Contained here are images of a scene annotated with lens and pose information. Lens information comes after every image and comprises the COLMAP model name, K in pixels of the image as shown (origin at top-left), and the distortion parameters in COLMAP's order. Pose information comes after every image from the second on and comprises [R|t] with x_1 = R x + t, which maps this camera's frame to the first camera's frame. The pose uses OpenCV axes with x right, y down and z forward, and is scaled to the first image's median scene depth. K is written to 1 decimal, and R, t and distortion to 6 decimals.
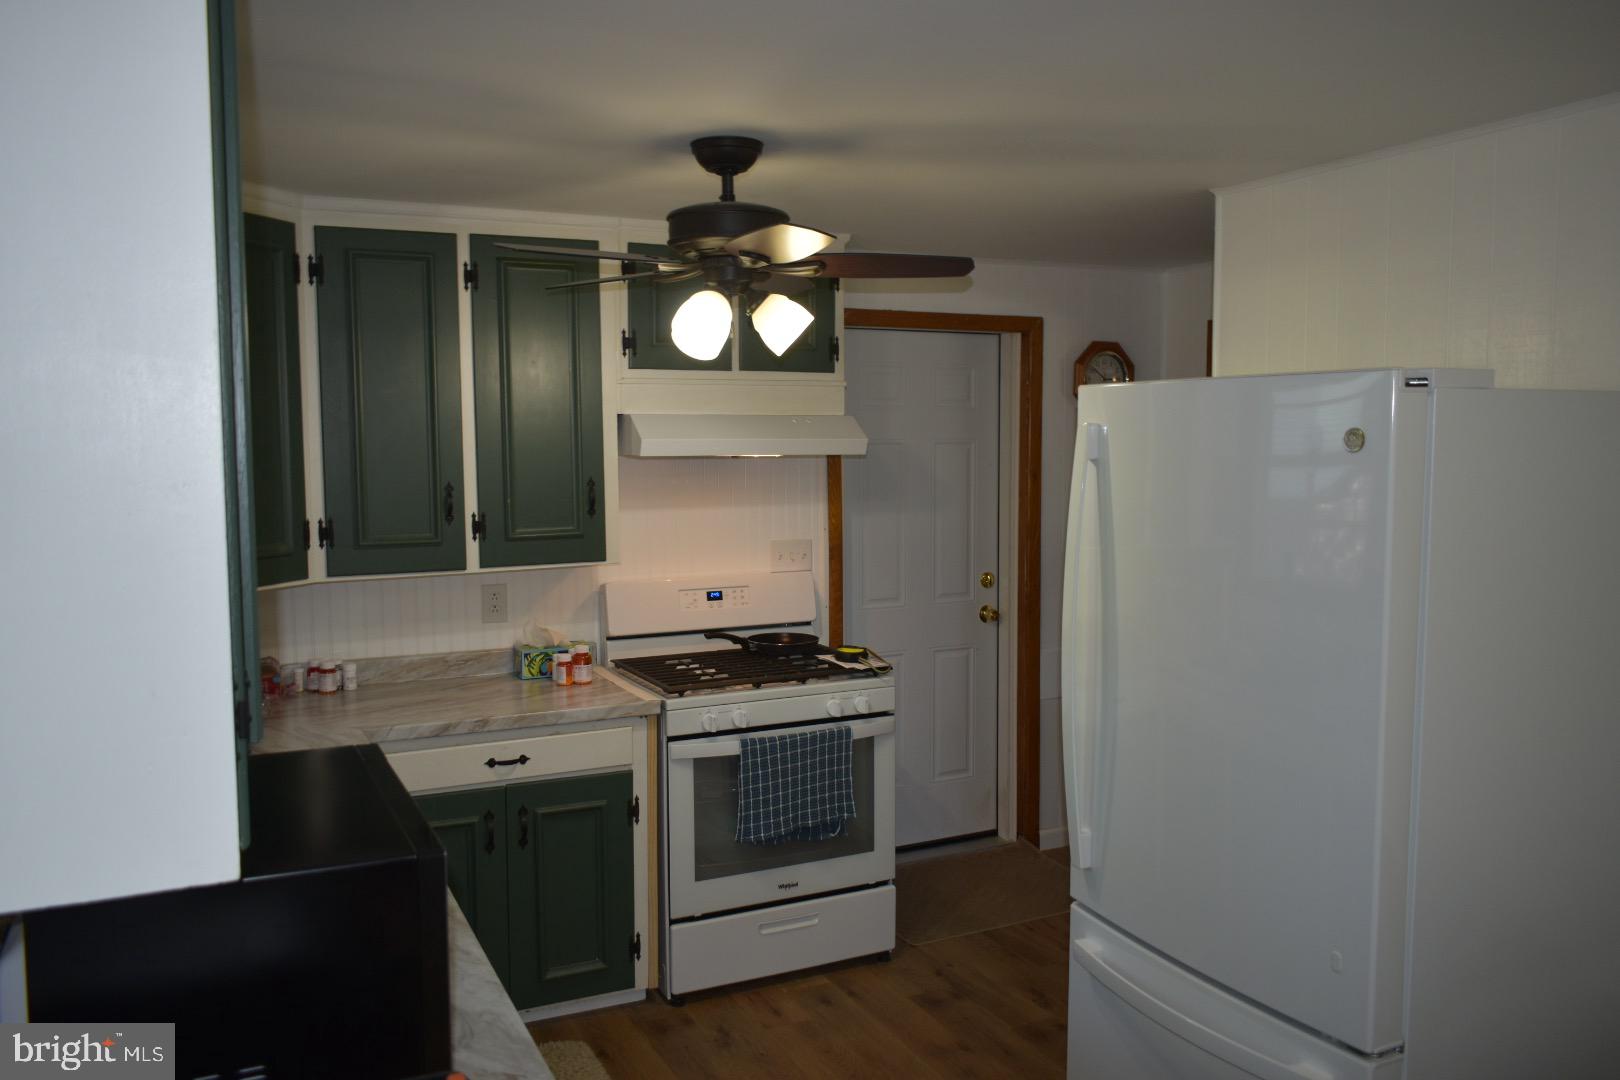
lens RADIAL K [[1245.6, 0, 806.3], [0, 1245.6, 540.5], [0, 0, 1]] dist [-0.013797, 0.006625]
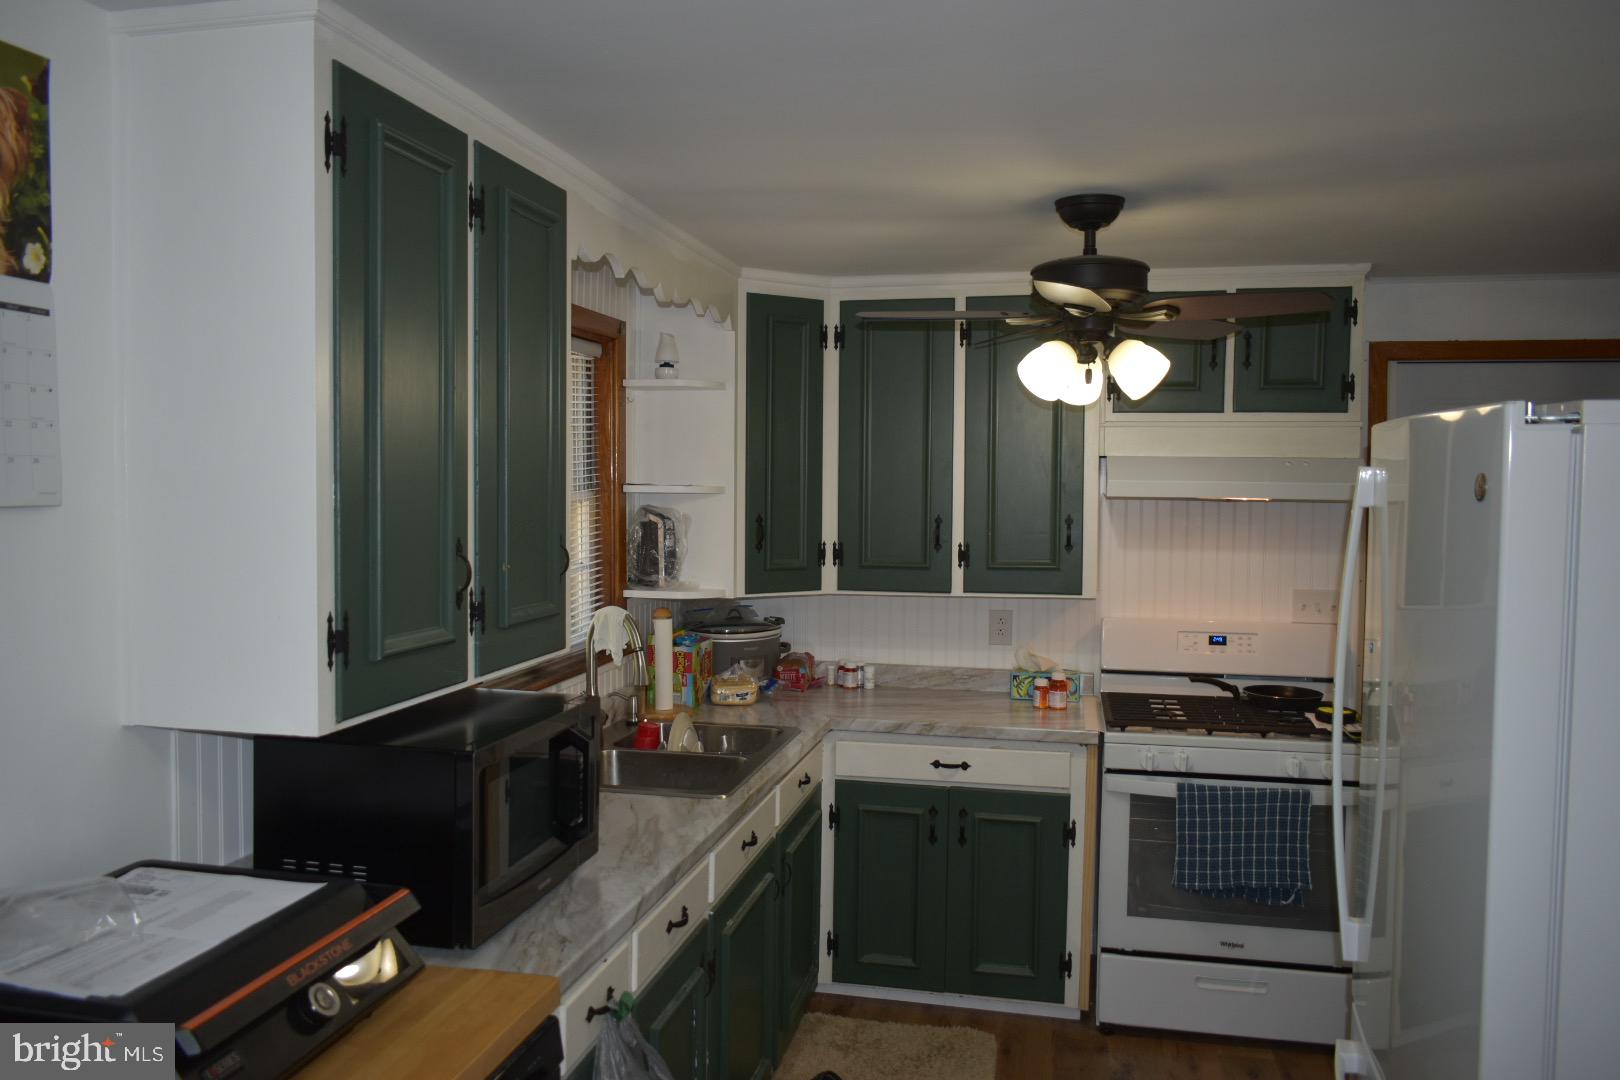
lens RADIAL K [[1245.6, 0, 802.4], [0, 1245.6, 538.1], [0, 0, 1]] dist [-0.013797, 0.006625]
pose [[0.787906, 0.042723, -0.614311, 0.311248], [-0.064310, 0.997844, -0.013086, -0.002853], [0.612428, 0.049817, 0.788955, 0.023329]]
